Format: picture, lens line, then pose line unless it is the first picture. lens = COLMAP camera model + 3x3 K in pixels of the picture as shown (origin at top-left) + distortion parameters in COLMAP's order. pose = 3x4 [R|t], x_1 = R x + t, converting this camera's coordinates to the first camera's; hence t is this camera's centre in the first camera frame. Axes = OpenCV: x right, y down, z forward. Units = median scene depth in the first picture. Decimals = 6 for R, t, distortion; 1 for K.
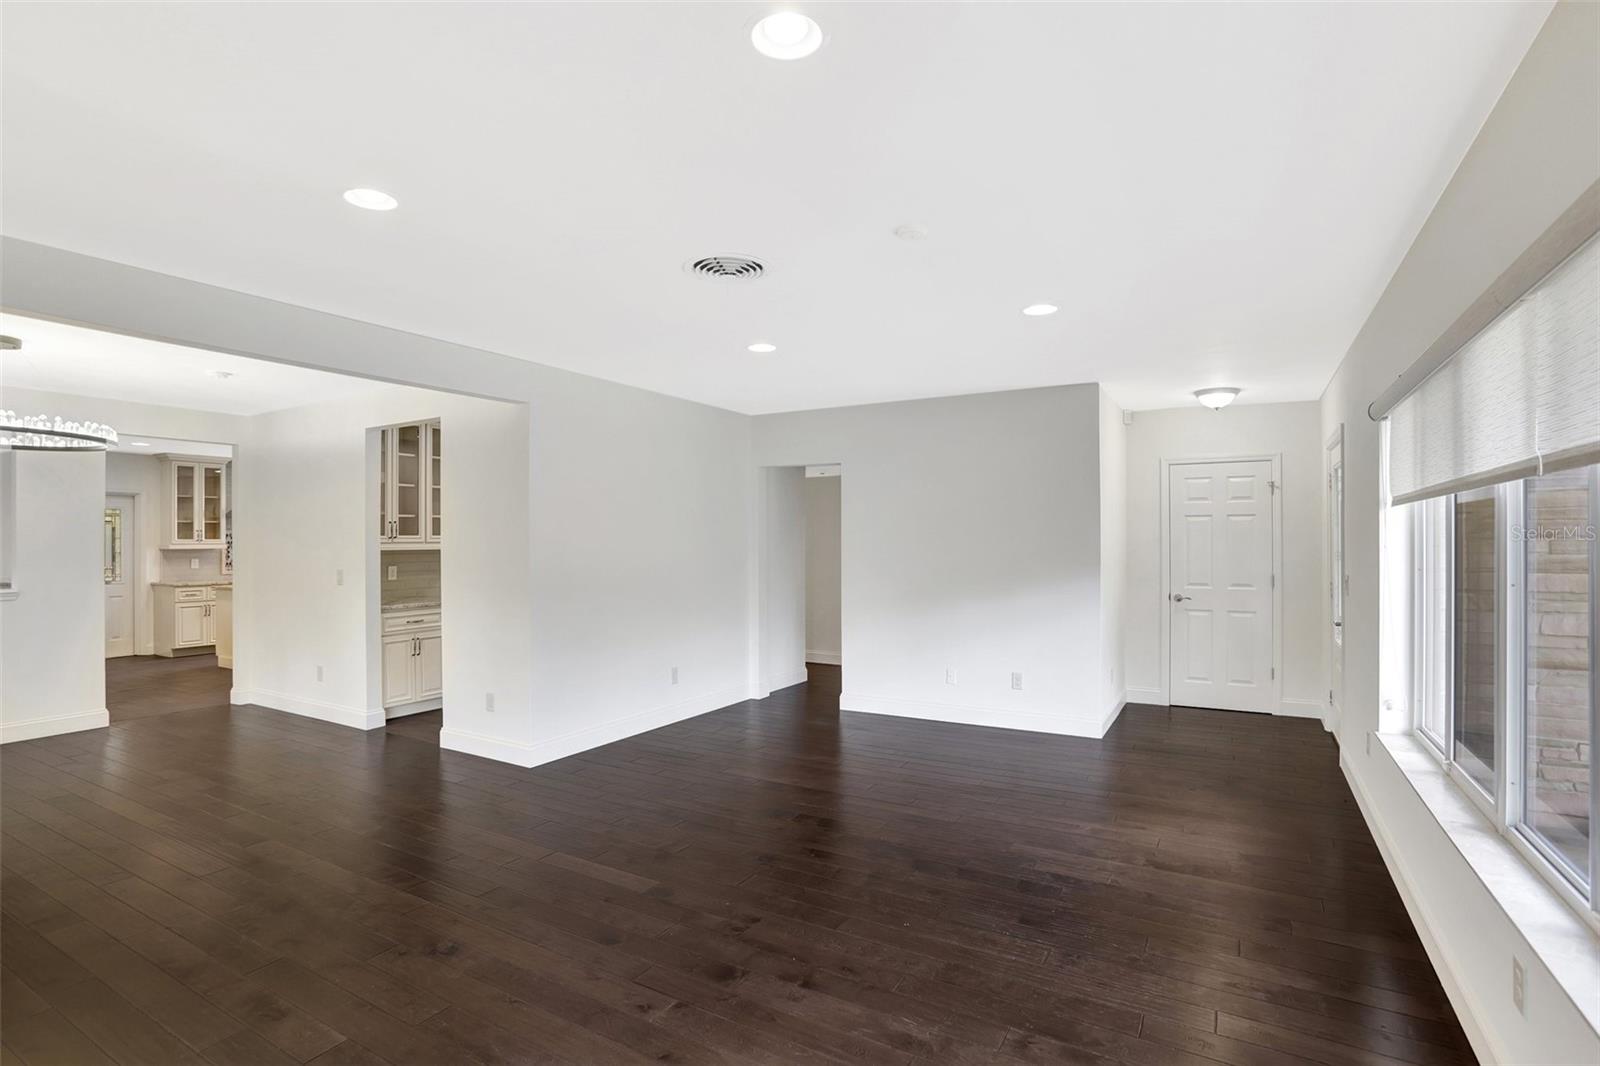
lens RADIAL K [[785.6, 0, 788.9], [0, 785.6, 532.3], [0, 0, 1]] dist [-0.003639, 0.001339]
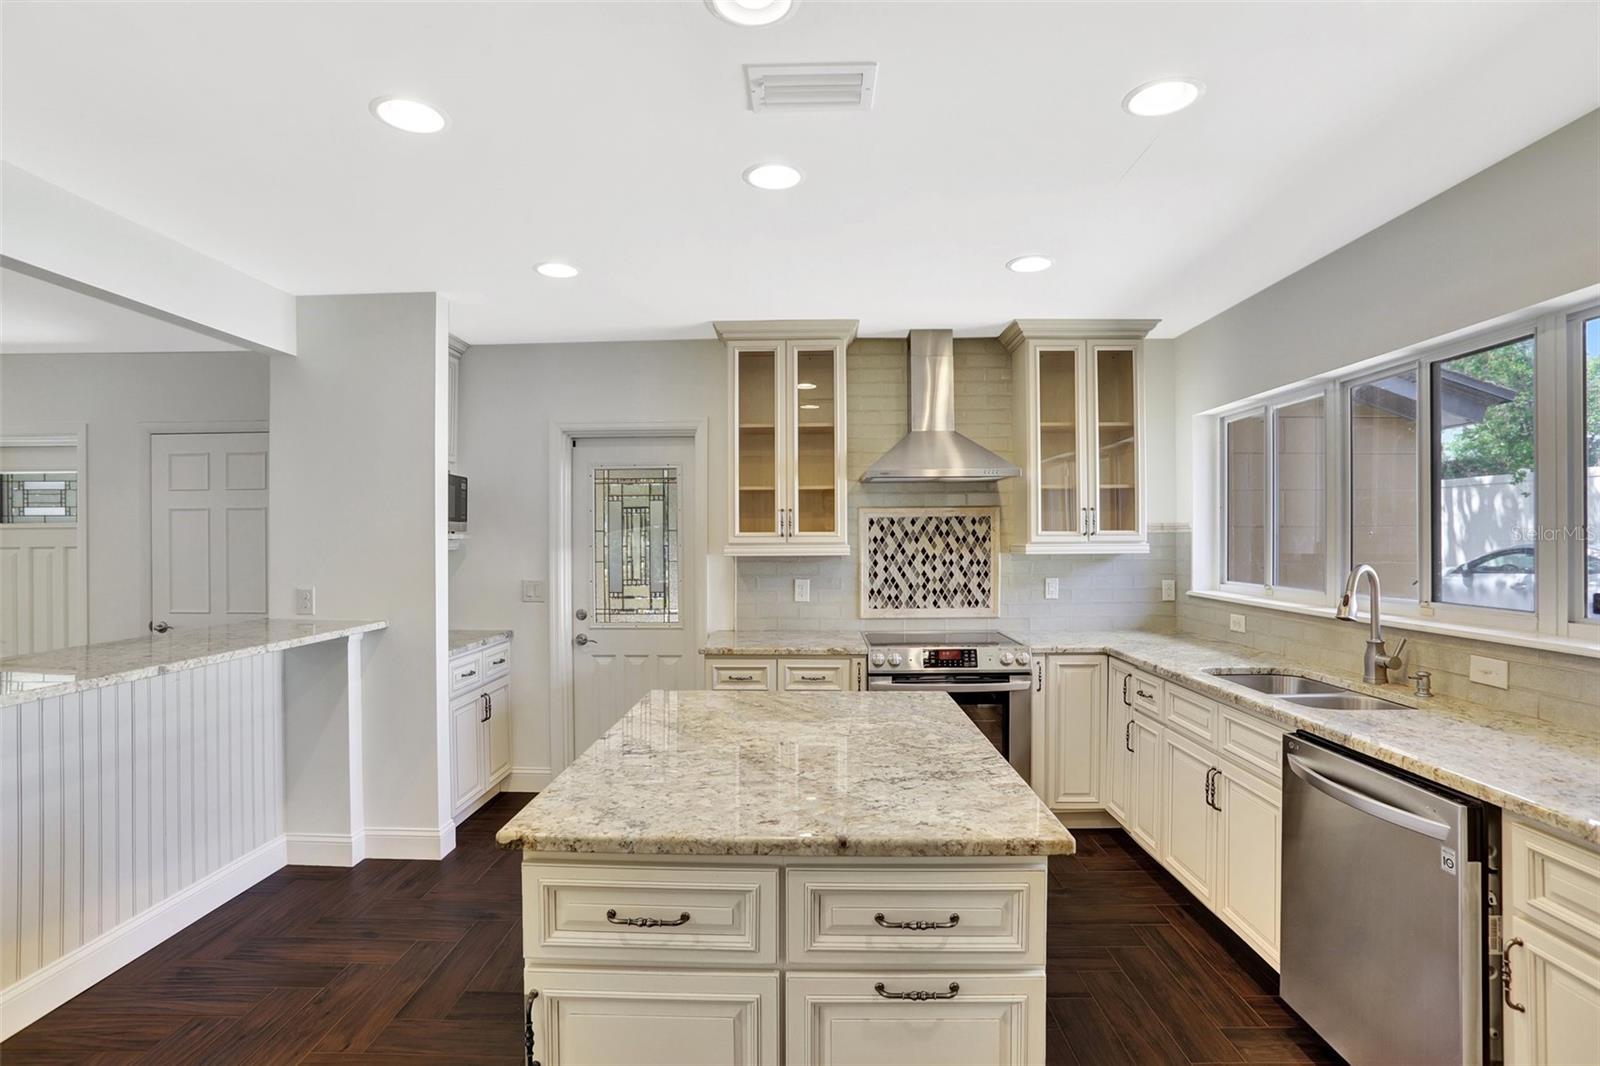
lens RADIAL K [[785.4, 0, 807.1], [0, 785.4, 535.1], [0, 0, 1]] dist [-0.043537, 0.013309]
pose [[0.518364, -0.004817, -0.855147, -0.421191], [0.007799, 0.999969, -0.000905, 0.011353], [0.855125, -0.006200, 0.518385, 0.832385]]
